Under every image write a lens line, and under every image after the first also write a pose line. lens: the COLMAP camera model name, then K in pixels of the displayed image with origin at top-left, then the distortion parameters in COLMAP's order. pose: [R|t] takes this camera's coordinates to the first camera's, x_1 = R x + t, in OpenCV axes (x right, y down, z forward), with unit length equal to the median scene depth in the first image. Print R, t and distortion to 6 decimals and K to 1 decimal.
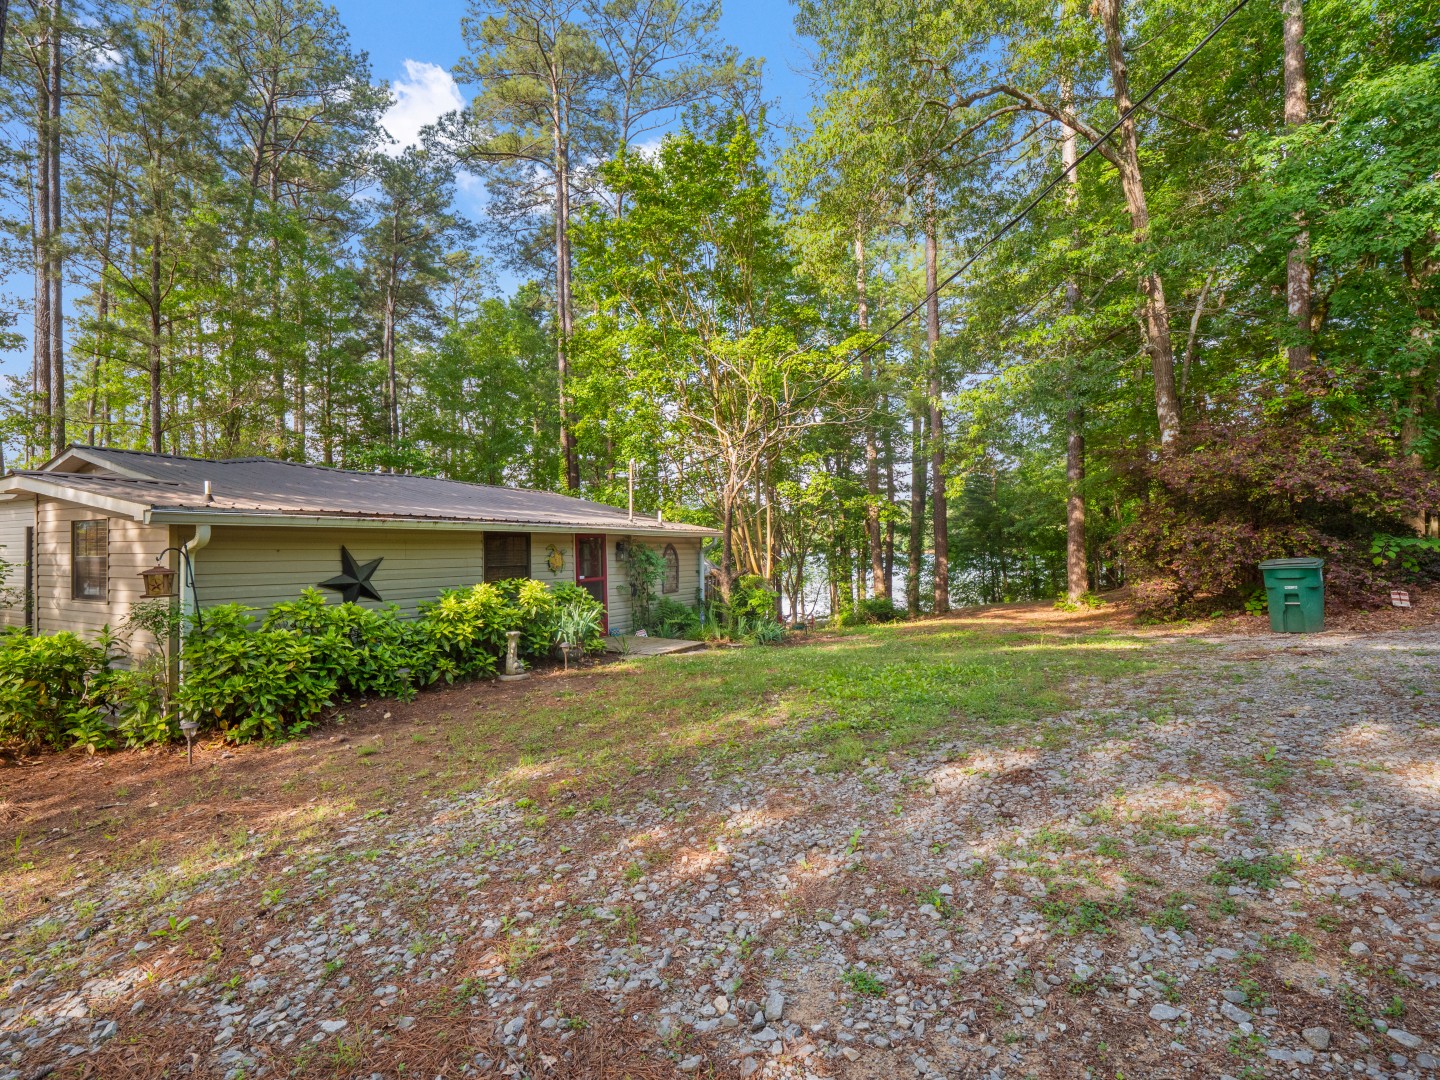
lens RADIAL K [[700.6, 0, 720.0], [0, 700.6, 540.0], [0, 0, 1]] dist [-0.002080, -0.000507]
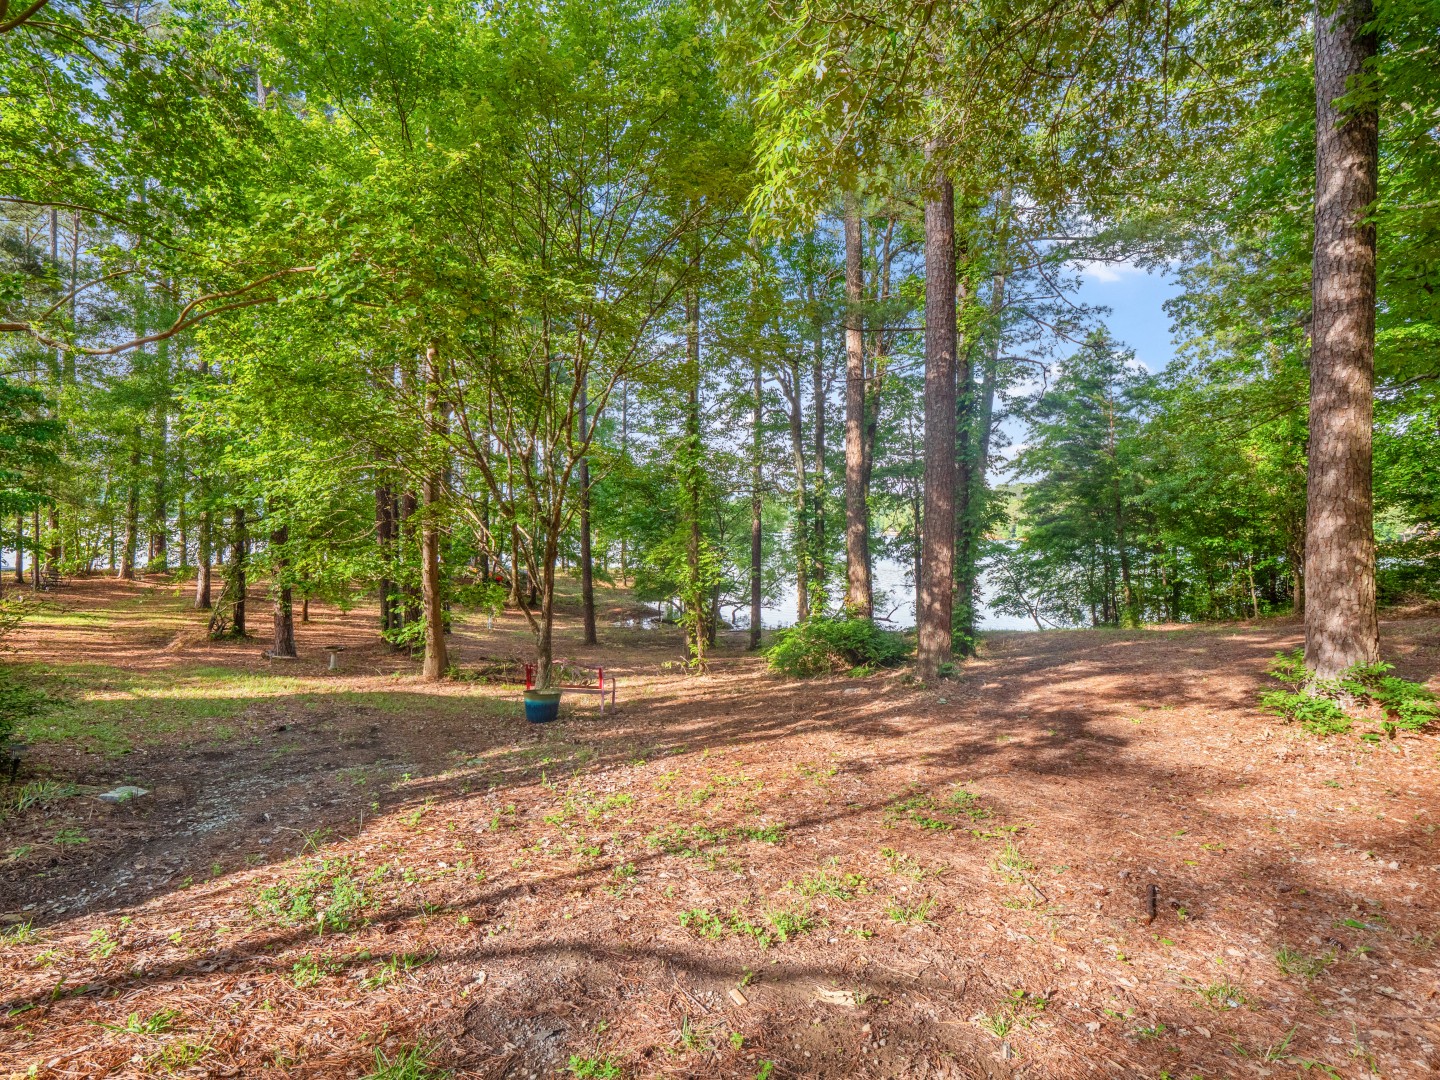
lens RADIAL K [[700.6, 0, 720.0], [0, 700.6, 540.0], [0, 0, 1]] dist [-0.002080, -0.000507]
pose [[0.987266, 0.025491, -0.157021, 0.138975], [-0.021720, 0.999434, 0.025687, 0.009779], [0.157587, -0.021950, 0.987261, 0.304822]]
